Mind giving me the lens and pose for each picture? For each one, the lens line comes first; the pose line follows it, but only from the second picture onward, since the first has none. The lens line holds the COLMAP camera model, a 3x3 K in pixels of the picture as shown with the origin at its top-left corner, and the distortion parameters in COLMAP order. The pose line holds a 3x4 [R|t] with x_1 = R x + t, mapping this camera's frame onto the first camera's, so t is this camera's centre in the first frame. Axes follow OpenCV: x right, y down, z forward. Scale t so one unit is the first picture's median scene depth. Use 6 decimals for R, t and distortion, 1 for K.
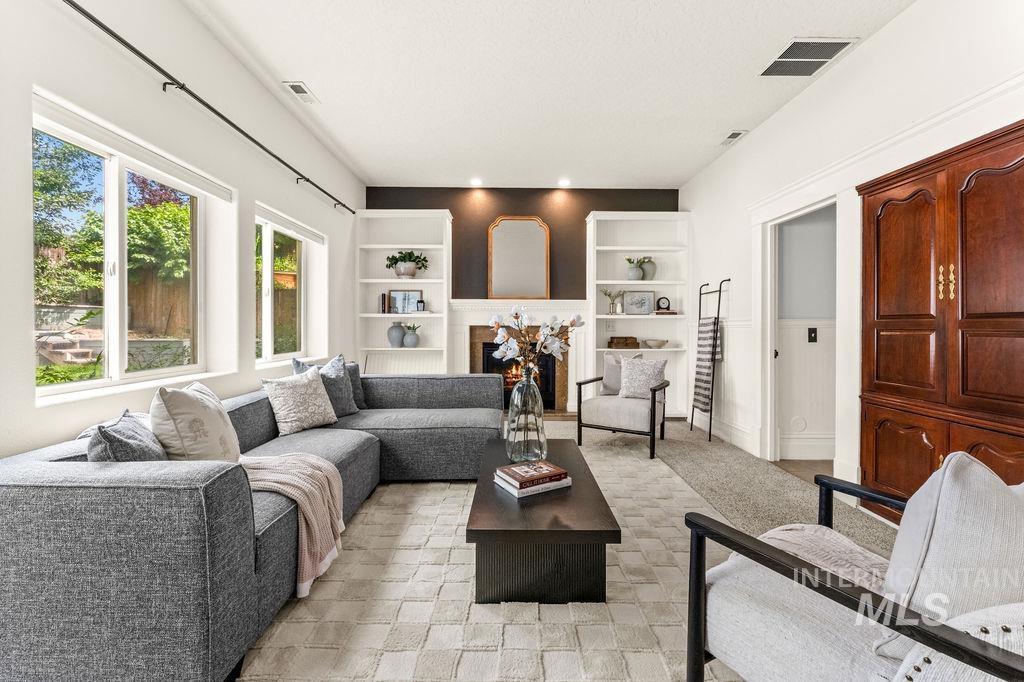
lens RADIAL K [[417.6, 0, 514.2], [0, 417.6, 336.8], [0, 0, 1]] dist [0.000732, -0.000140]
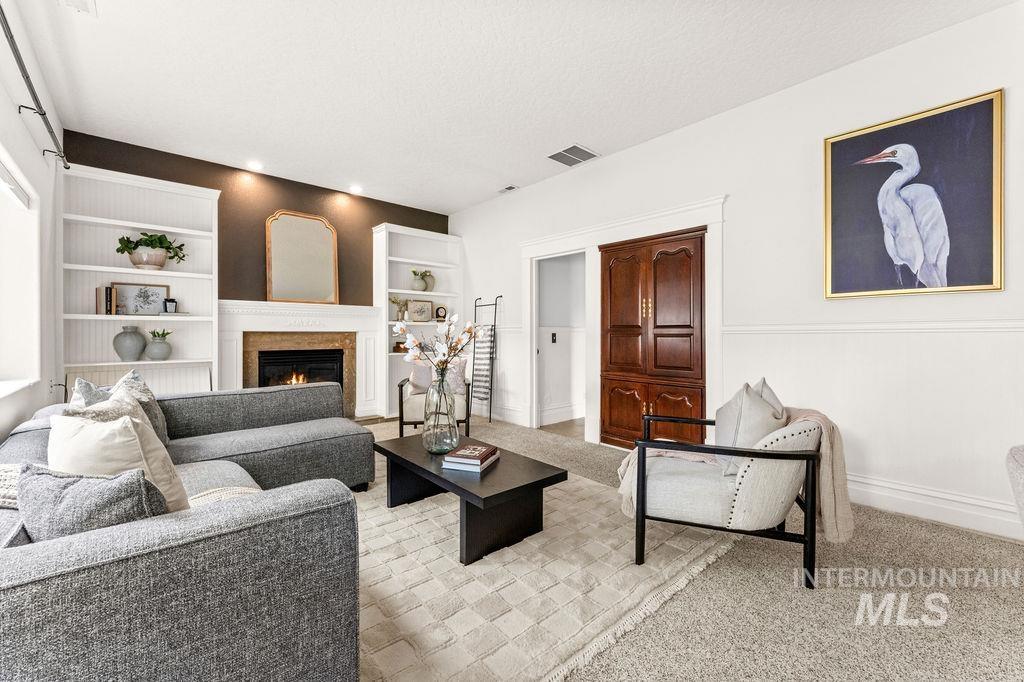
lens RADIAL K [[411.0, 0, 510.8], [0, 411.0, 343.0], [0, 0, 1]] dist [0.001023, 0.000009]
pose [[0.756313, -0.018333, 0.653953, -0.261540], [0.017571, 0.999816, 0.007707, -0.000325], [-0.653974, 0.005662, 0.756496, 0.010956]]
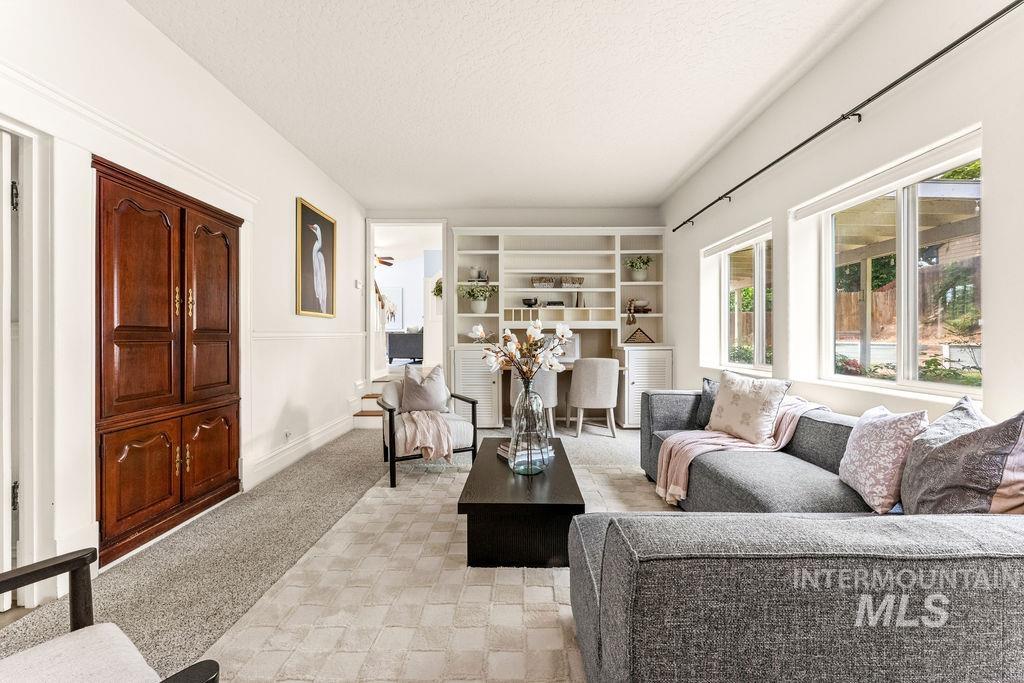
lens RADIAL K [[411.0, 0, 510.8], [0, 411.0, 343.5], [0, 0, 1]] dist [0.001023, 0.000009]
pose [[-0.999683, -0.002399, 0.025047, 0.016718], [-0.001258, 0.998963, 0.045501, -0.027369], [-0.025130, 0.045455, -0.998650, 0.918344]]
